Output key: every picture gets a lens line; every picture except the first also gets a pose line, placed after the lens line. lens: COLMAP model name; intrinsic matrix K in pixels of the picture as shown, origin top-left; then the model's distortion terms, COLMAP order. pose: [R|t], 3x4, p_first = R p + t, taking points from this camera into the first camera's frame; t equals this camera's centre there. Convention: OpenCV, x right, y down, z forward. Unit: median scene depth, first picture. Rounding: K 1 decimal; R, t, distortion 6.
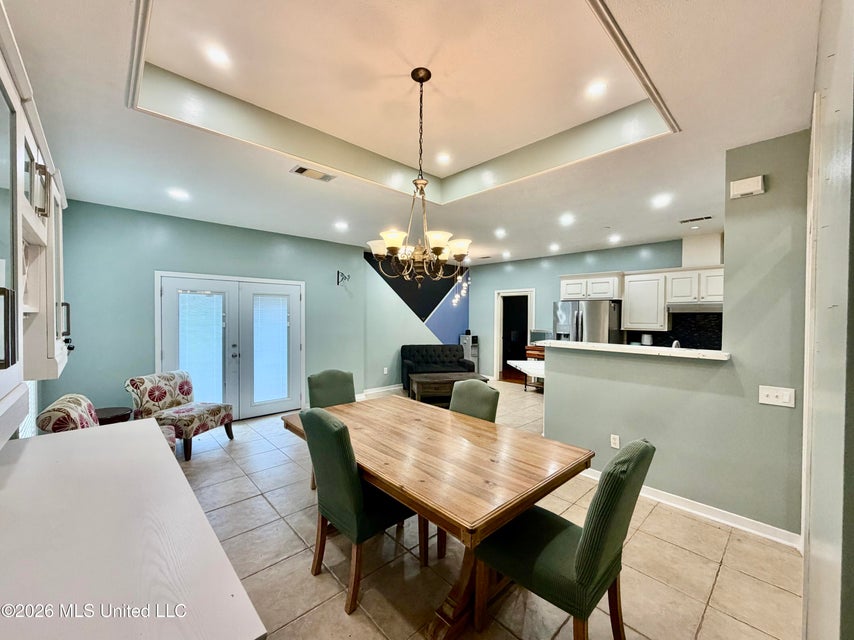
lens RADIAL K [[345.4, 0, 428.3], [0, 345.4, 324.1], [0, 0, 1]] dist [-0.002457, 0.000279]
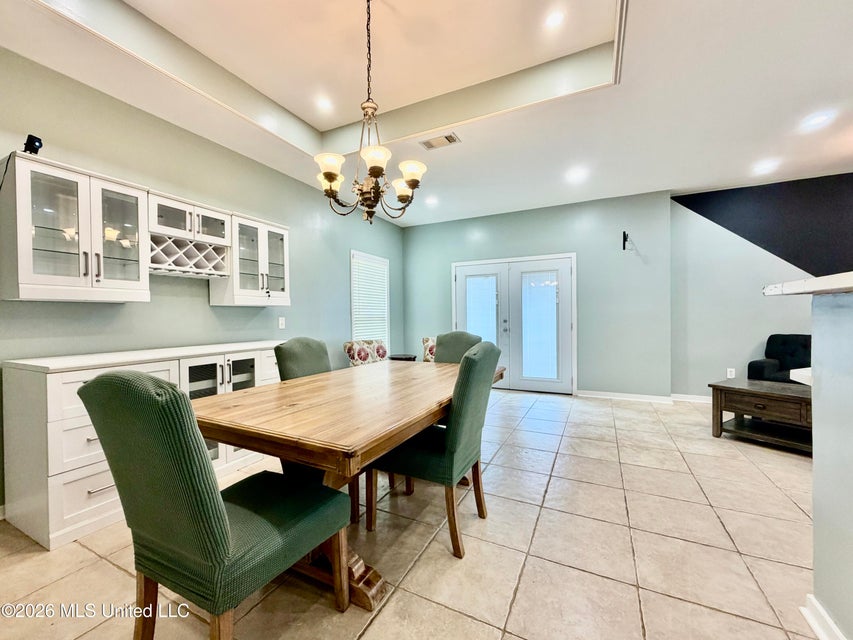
lens RADIAL K [[345.0, 0, 426.2], [0, 345.0, 319.6], [0, 0, 1]] dist [-0.002457, 0.000279]
pose [[0.343606, -0.002808, -0.939110, 0.281682], [-0.011179, 0.999912, -0.007080, 0.049504], [0.939047, 0.012931, 0.343545, 0.272774]]
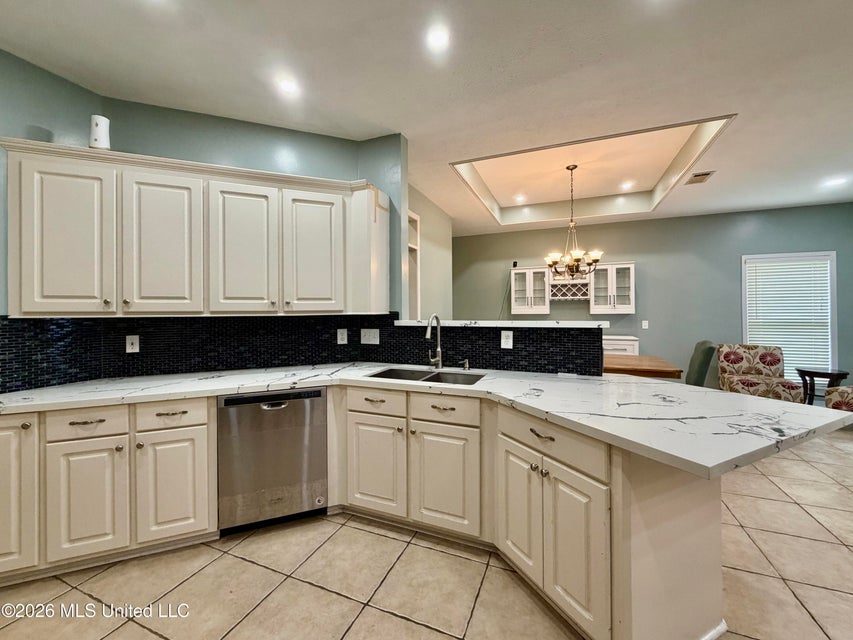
lens RADIAL K [[345.0, 0, 424.1], [0, 345.0, 309.2], [0, 0, 1]] dist [-0.002457, 0.000279]
pose [[-0.913173, -0.004120, -0.407551, 0.473708], [-0.012085, 0.999783, 0.016971, 0.010826], [0.407393, 0.020423, -0.913025, 0.767880]]
